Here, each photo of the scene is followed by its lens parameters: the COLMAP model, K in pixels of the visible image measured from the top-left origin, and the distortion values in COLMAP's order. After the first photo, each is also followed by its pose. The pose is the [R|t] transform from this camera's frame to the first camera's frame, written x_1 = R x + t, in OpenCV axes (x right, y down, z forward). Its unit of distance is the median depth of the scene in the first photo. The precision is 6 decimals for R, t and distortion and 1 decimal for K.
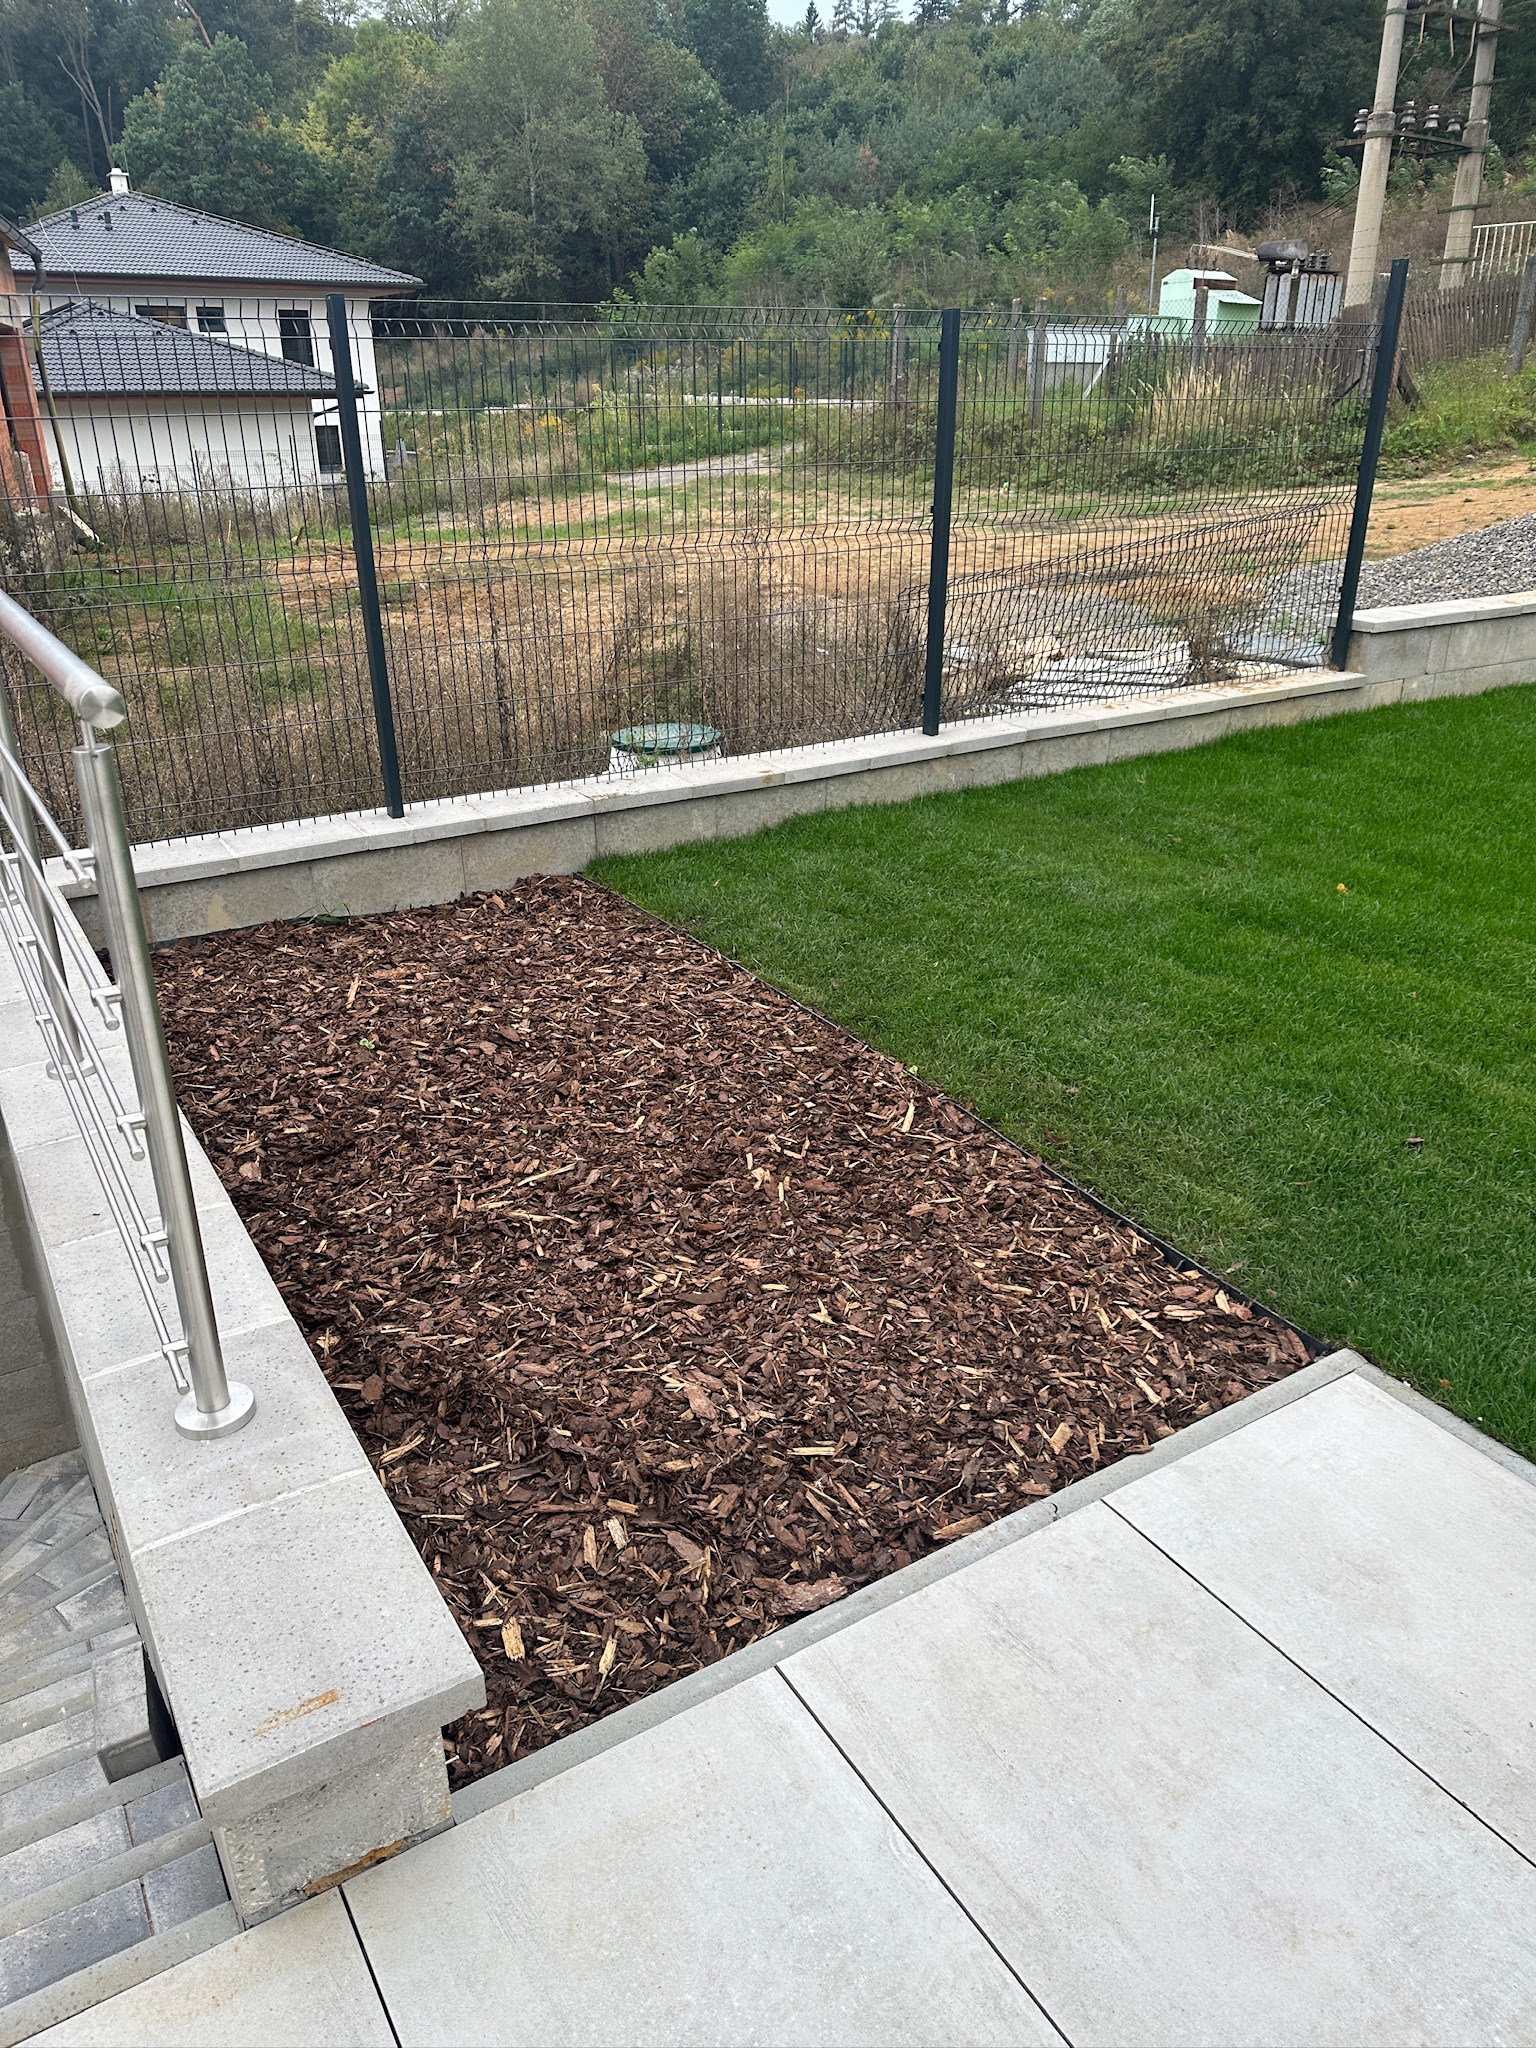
lens RADIAL K [[1412.4, 0, 772.9], [0, 1412.4, 1025.9], [0, 0, 1]] dist [0.010561, 0.003346]
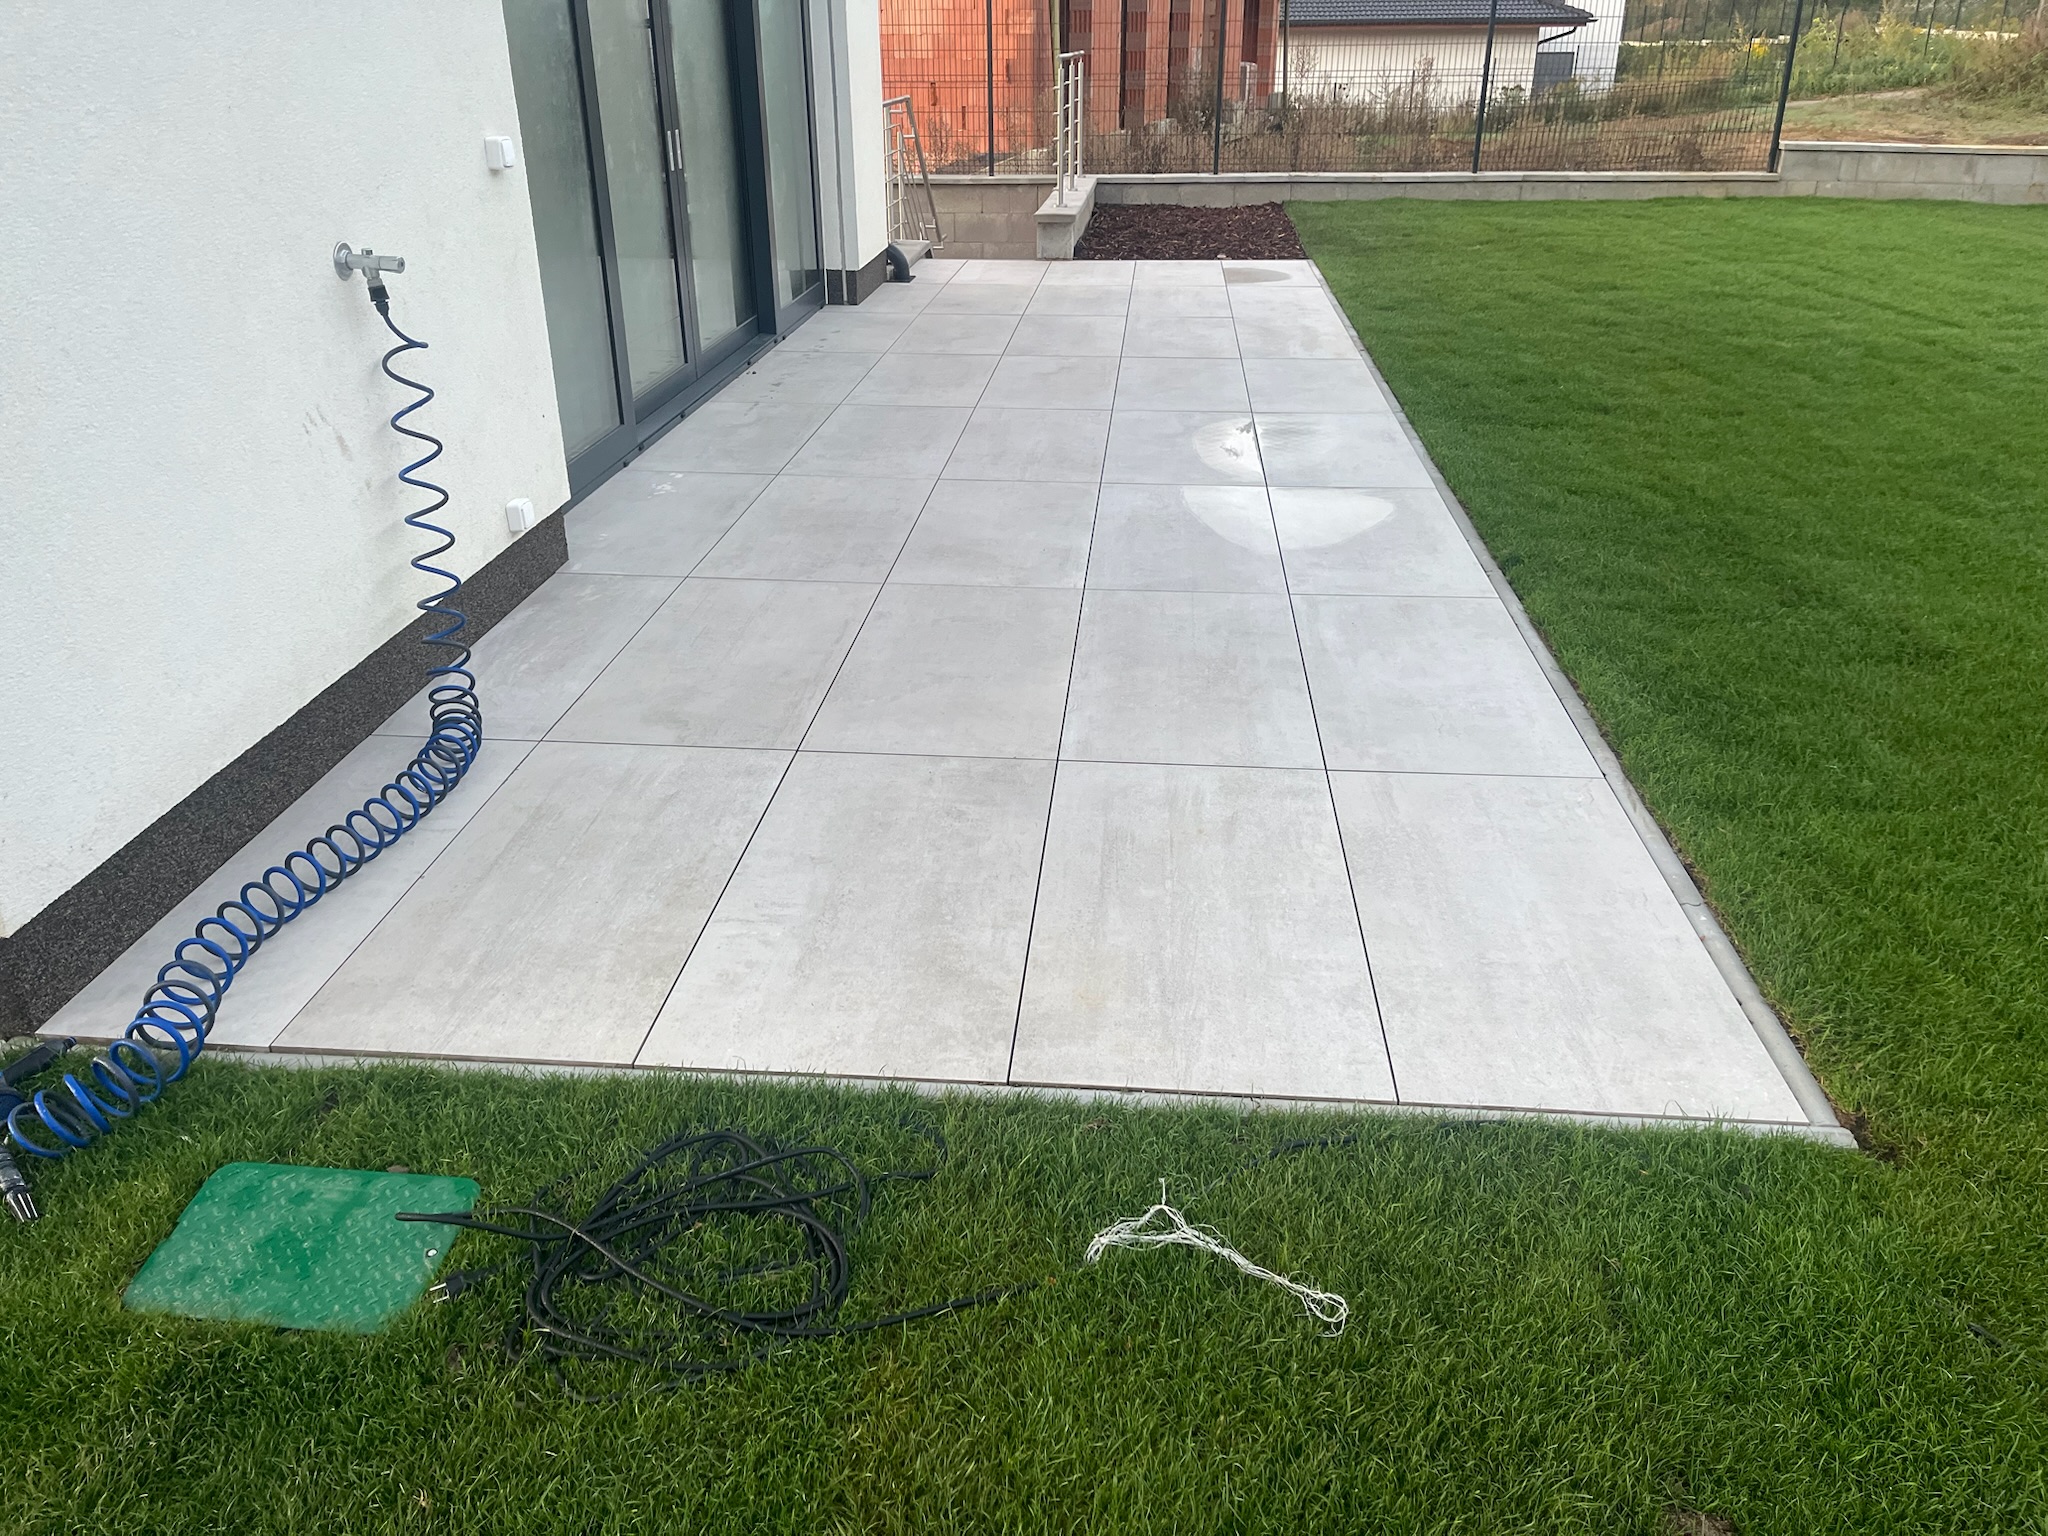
lens RADIAL K [[1550.7, 0, 1021.2], [0, 1550.7, 769.7], [0, 0, 1]] dist [0.003140, -0.002778]
pose [[0.791101, 0.265408, -0.551106, 0.895554], [-0.250931, 0.962476, 0.103314, 0.479955], [0.557847, 0.056558, 0.828014, -1.032533]]
